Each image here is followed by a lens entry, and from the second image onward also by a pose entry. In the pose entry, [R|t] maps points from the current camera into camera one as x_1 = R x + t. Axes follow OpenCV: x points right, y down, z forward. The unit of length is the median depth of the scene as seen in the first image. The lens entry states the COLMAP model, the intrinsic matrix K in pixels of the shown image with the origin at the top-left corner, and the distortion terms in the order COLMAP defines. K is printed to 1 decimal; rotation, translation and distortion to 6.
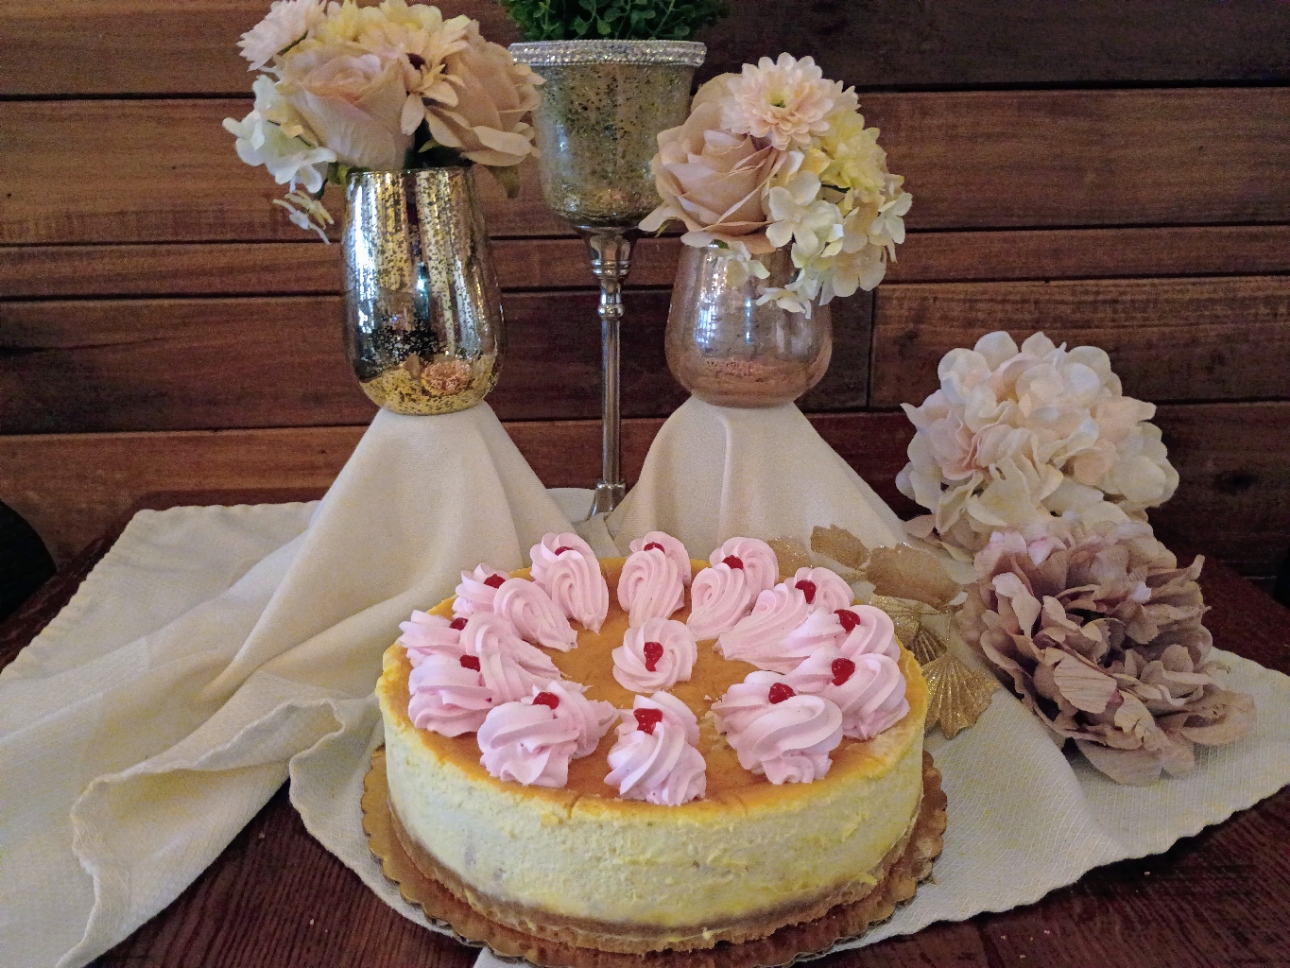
lens RADIAL K [[1060.1, 0, 637.6], [0, 1060.1, 485.2], [0, 0, 1]] dist [0.055873, -0.077267]
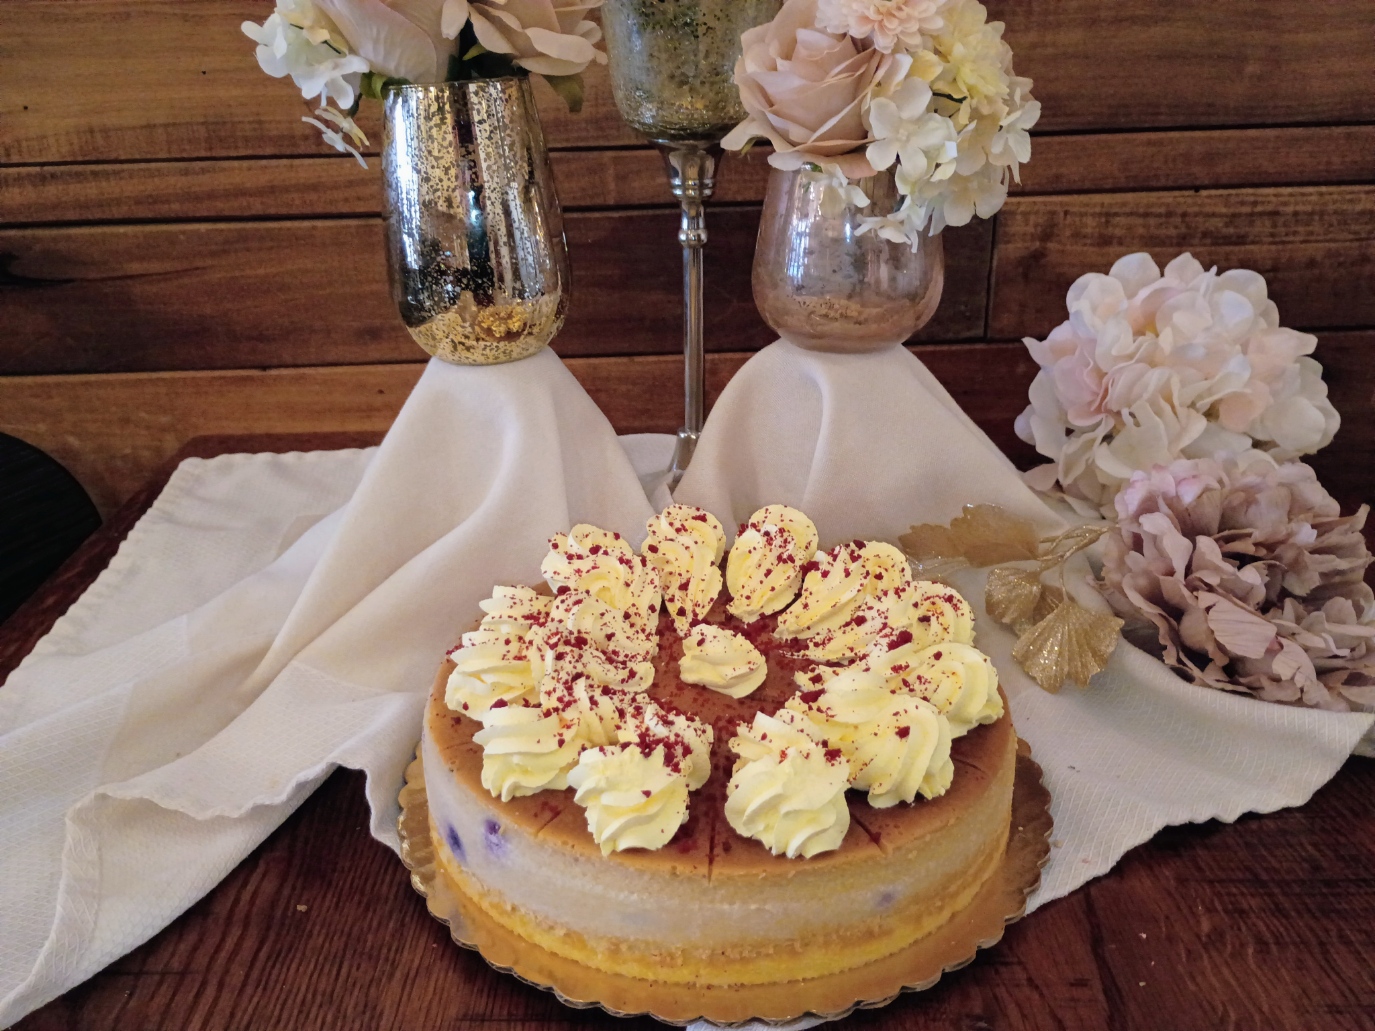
lens RADIAL K [[1138.3, 0, 690.6], [0, 1138.3, 519.7], [0, 0, 1]] dist [0.075100, -0.106949]
pose [[0.999268, -0.000282, -0.038252, 0.007692], [0.004030, 0.995185, 0.097929, -0.019758], [0.038040, -0.098011, 0.994458, 0.026245]]
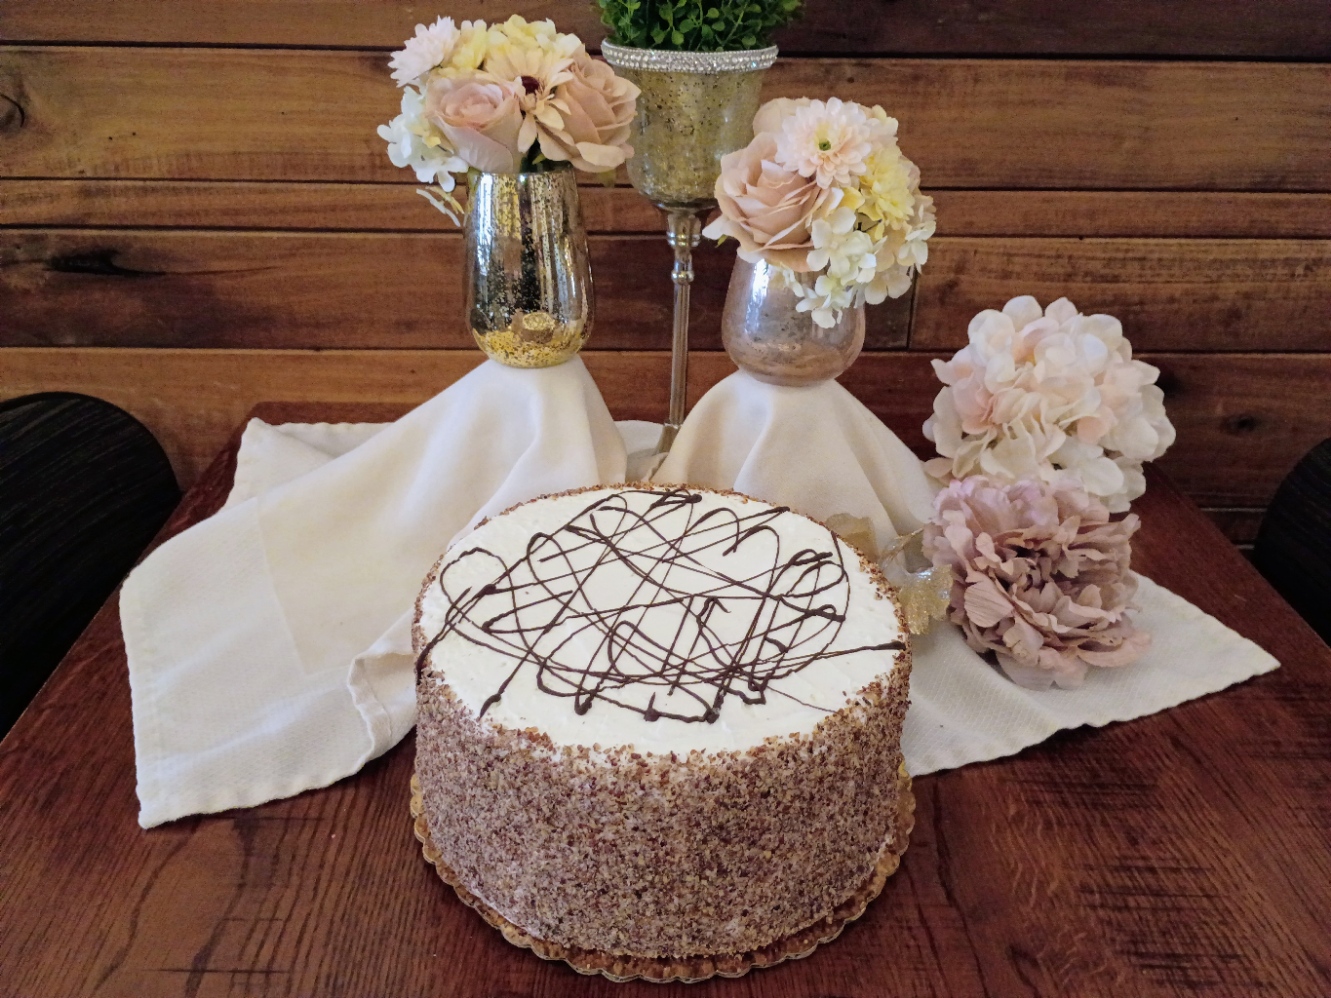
lens RADIAL K [[1054.9, 0, 670.2], [0, 1054.9, 492.5], [0, 0, 1]] dist [0.063287, -0.086841]
pose [[0.999055, 0.038912, -0.019363, -0.001005], [-0.035937, 0.990121, 0.135531, -0.075866], [0.024445, -0.134708, 0.990584, -0.124753]]
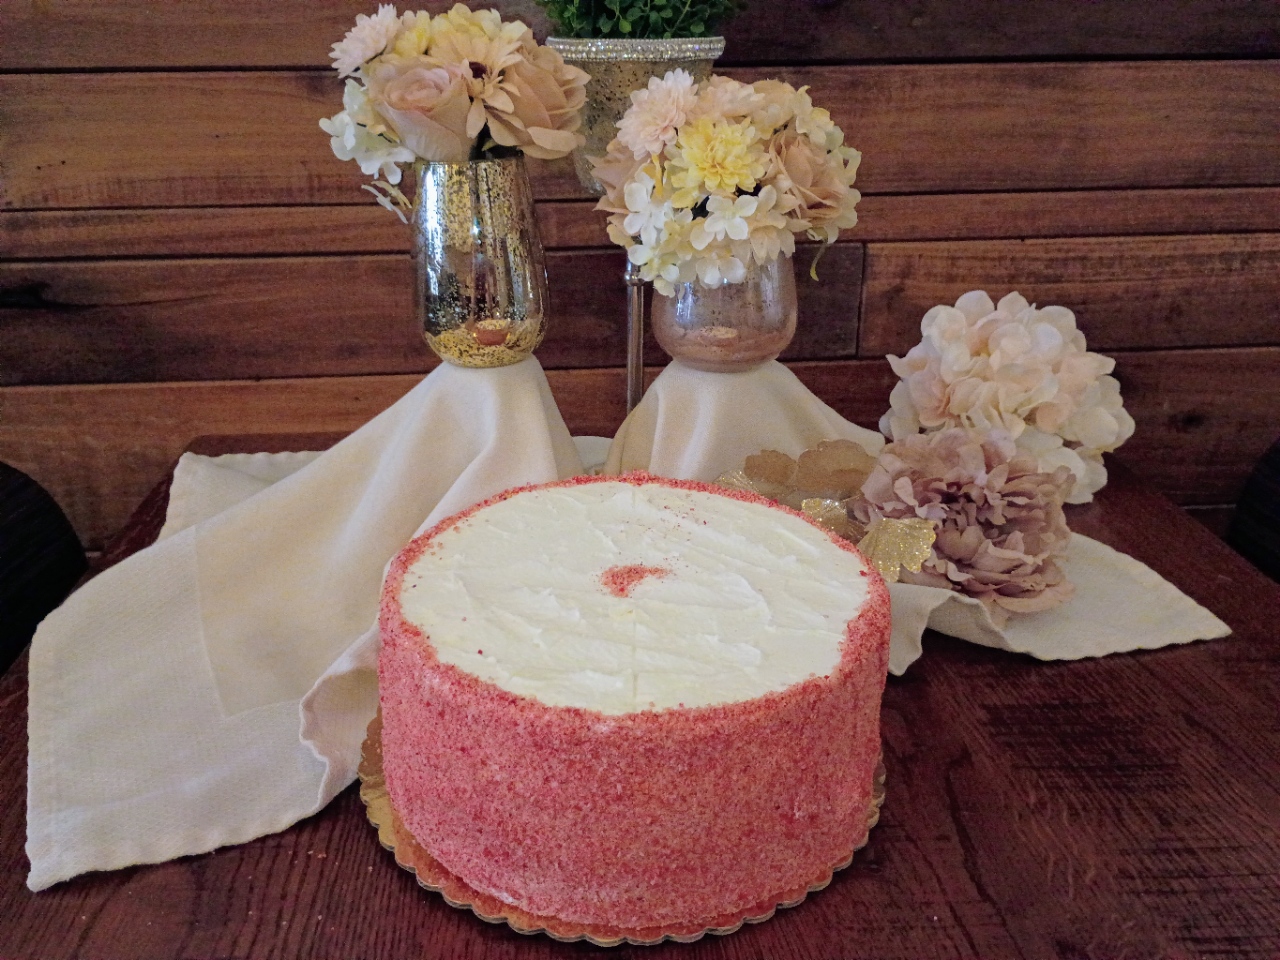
lens RADIAL K [[1031.6, 0, 640.0], [0, 1031.6, 480.0], [0, 0, 1]] dist [0.055193, -0.076569]
pose [[0.999858, -0.004401, 0.016248, -0.027731], [0.003212, 0.997363, 0.072507, -0.027937], [-0.016524, -0.072445, 0.997236, -0.075368]]
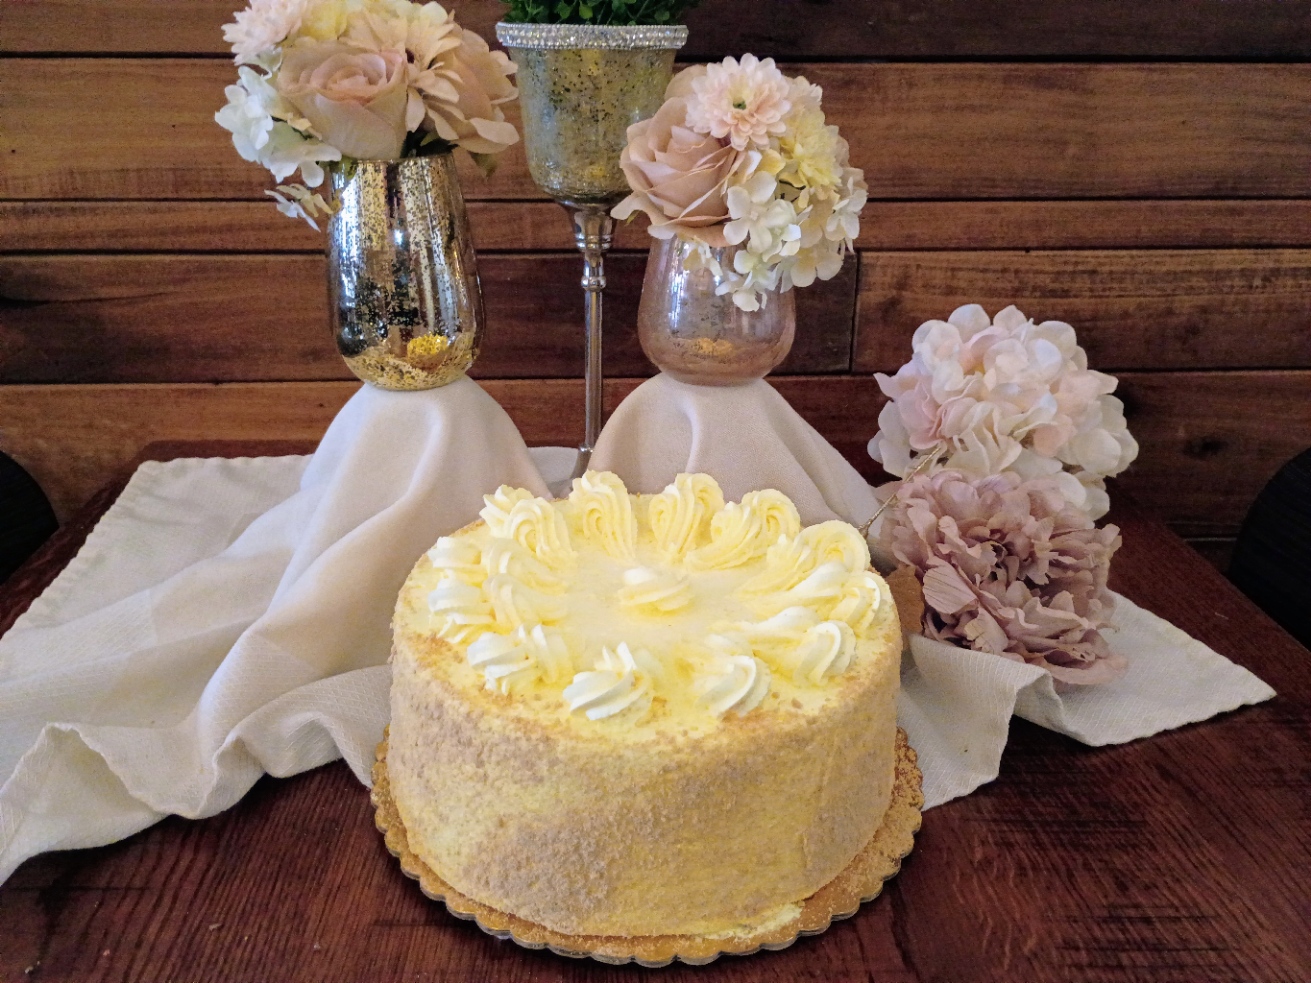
lens RADIAL K [[1063.3, 0, 652.5], [0, 1063.3, 486.1], [0, 0, 1]] dist [0.062148, -0.083519]
pose [[0.999850, 0.017296, 0.000962, 0.029299], [-0.017322, 0.997941, 0.061751, -0.026026], [0.000108, -0.061758, 0.998091, -0.046169]]
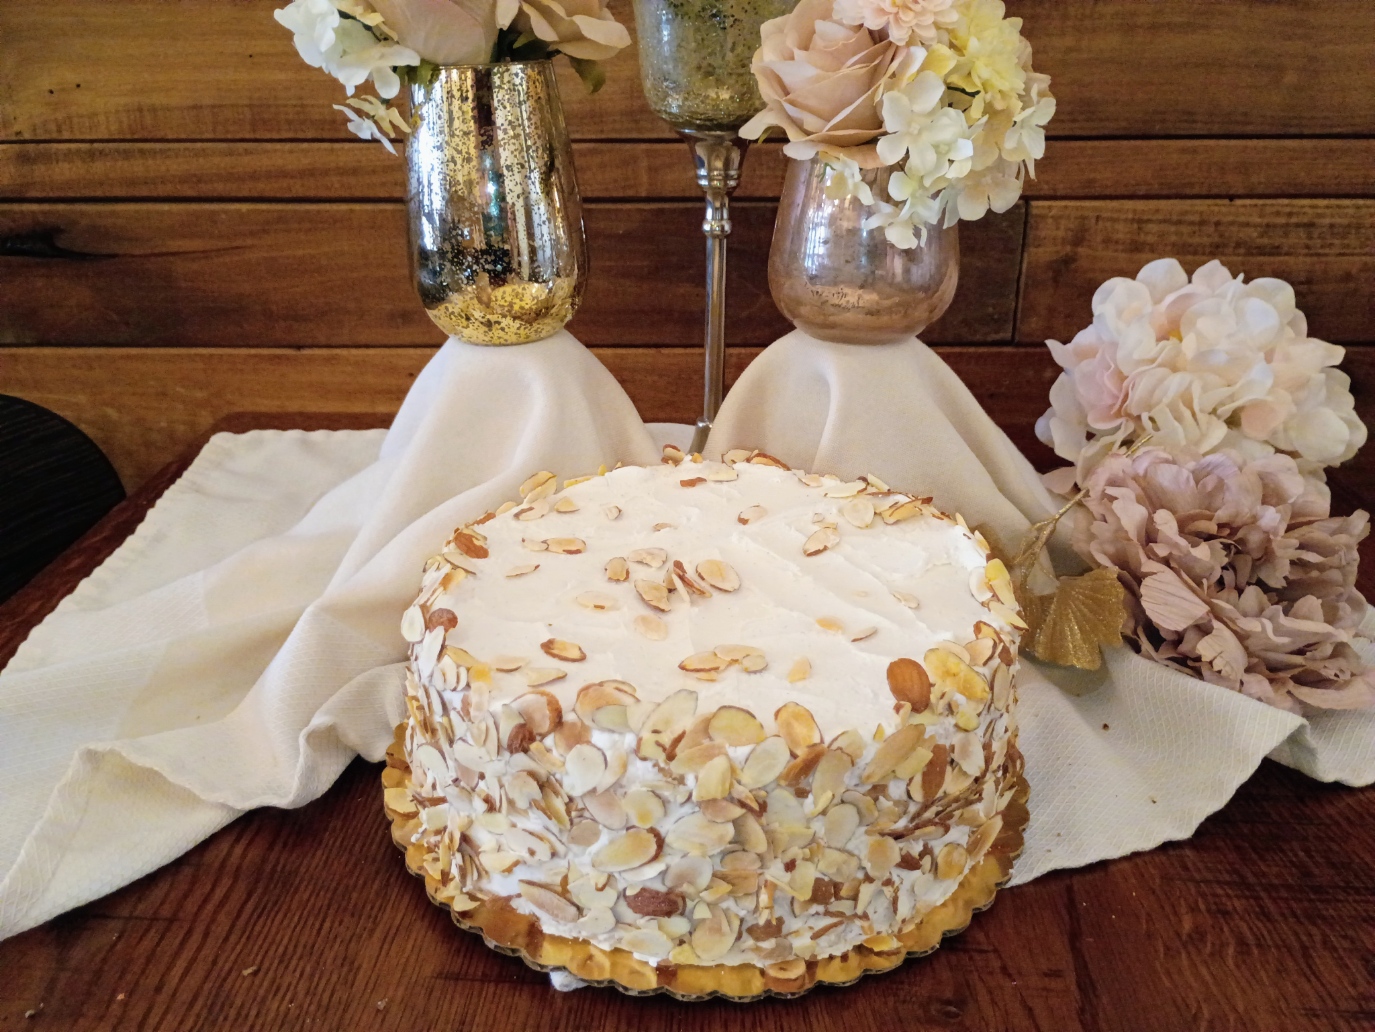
lens RADIAL K [[1137.4, 0, 692.4], [0, 1137.4, 508.0], [0, 0, 1]] dist [0.071537, -0.100518]
pose [[0.996789, 0.036749, -0.071142, 0.026413], [-0.030554, 0.995801, 0.086295, -0.010318], [0.074014, -0.083844, 0.993726, 0.021469]]
